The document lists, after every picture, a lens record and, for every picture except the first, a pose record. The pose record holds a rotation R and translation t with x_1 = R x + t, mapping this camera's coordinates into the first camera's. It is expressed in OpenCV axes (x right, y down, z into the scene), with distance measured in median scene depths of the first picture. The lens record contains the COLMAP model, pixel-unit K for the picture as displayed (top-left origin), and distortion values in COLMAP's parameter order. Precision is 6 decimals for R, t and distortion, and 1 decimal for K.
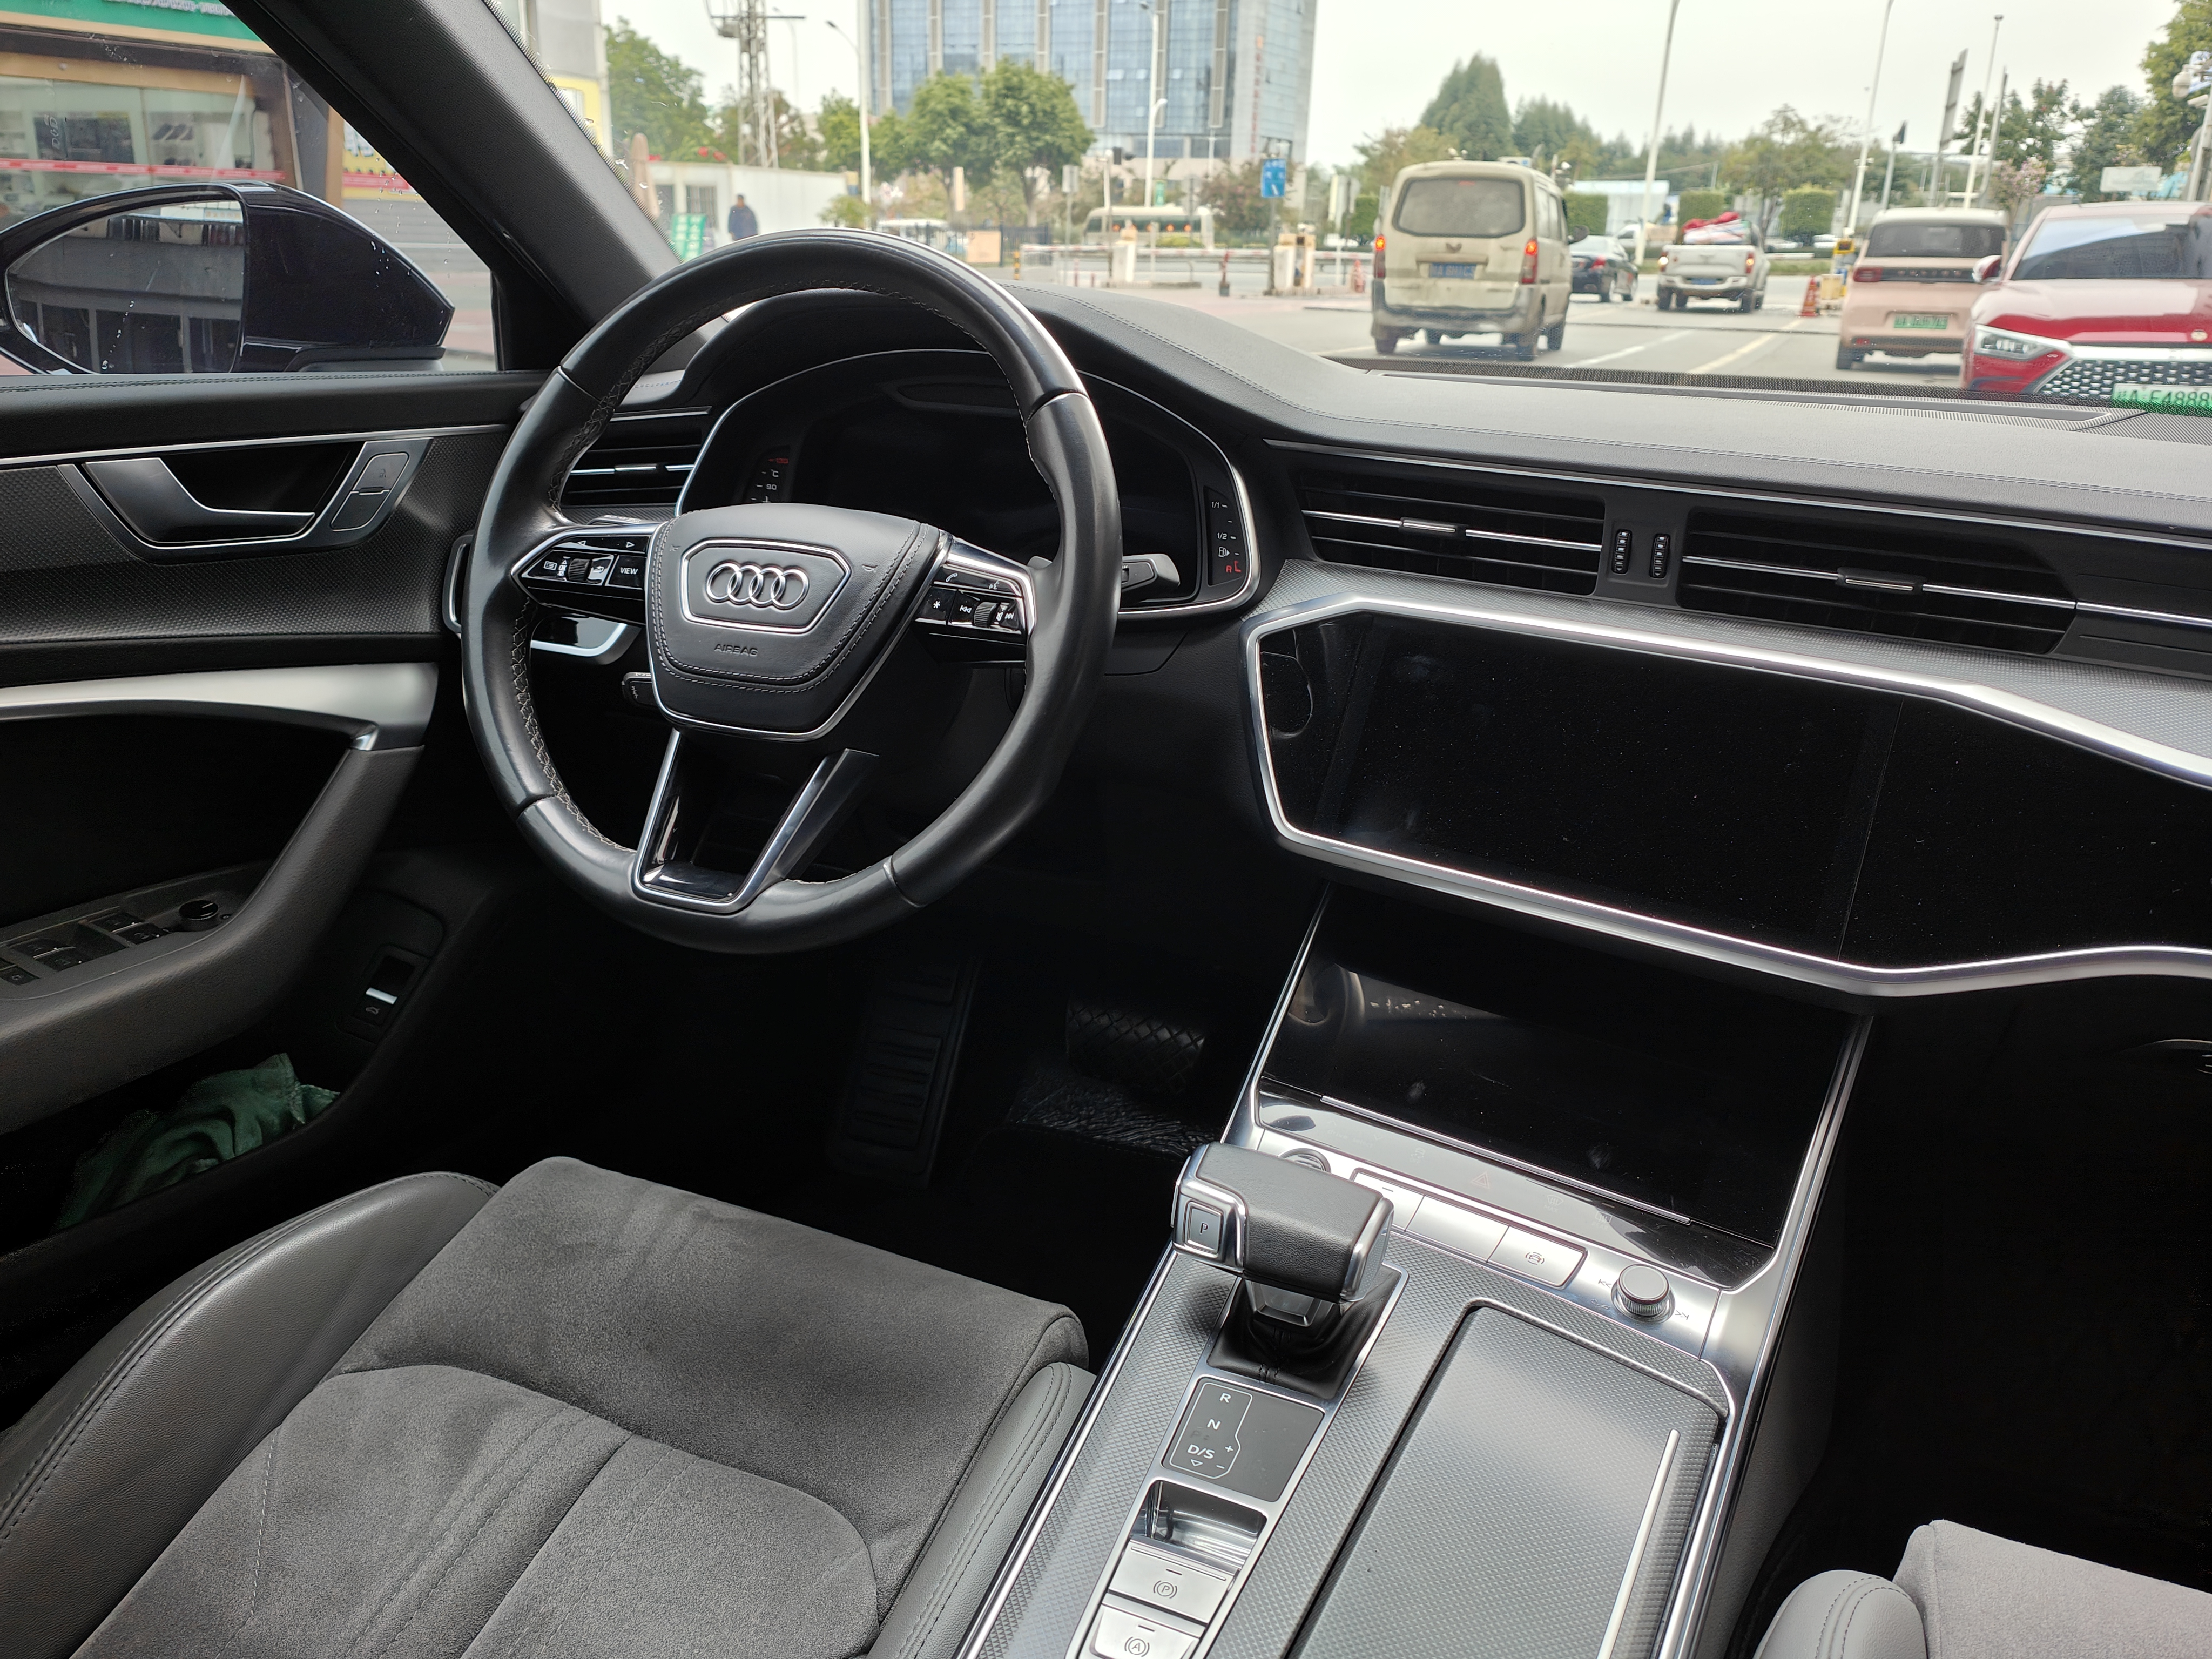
lens RADIAL K [[1644.3, 0, 1107.9], [0, 1644.3, 738.1], [0, 0, 1]] dist [0.075787, 0.000745]
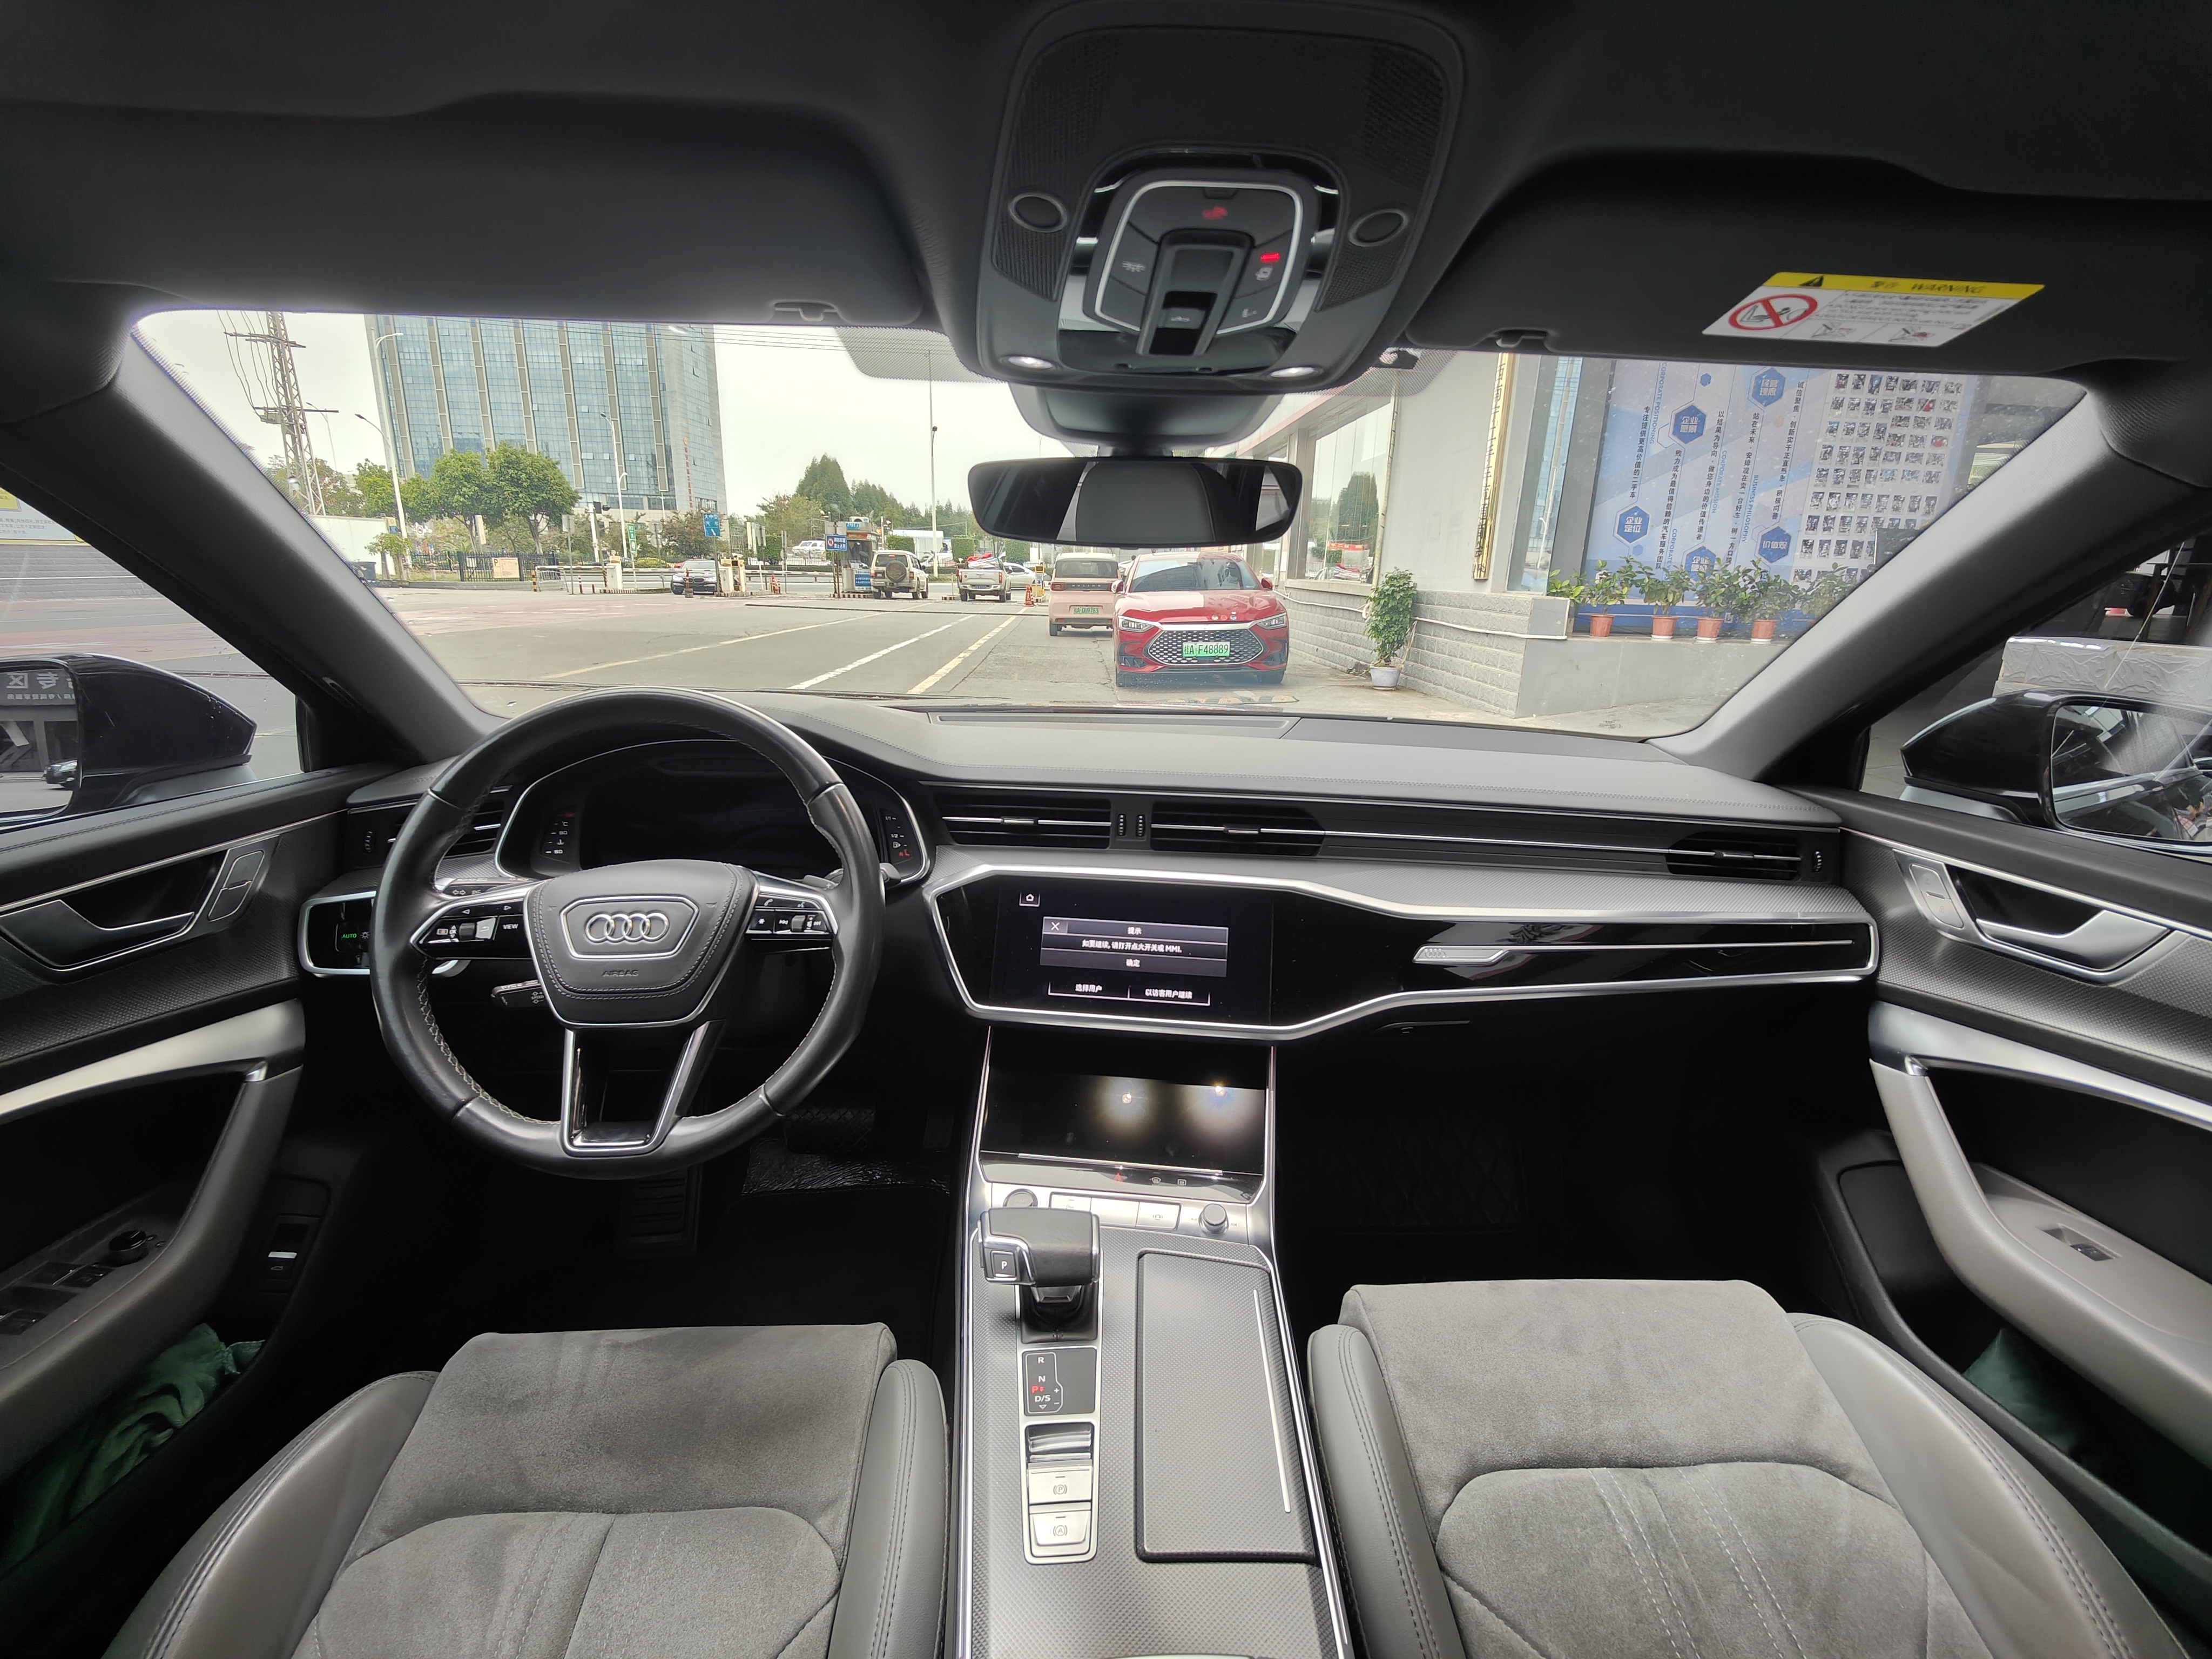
lens RADIAL K [[960.3, 0, 1106.0], [0, 960.3, 829.5], [0, 0, 1]] dist [0.029016, -0.015423]
pose [[0.891685, -0.130138, 0.433547, -0.163389], [0.138186, 0.990320, 0.013055, -0.110933], [-0.431049, 0.048269, 0.901037, 0.016709]]
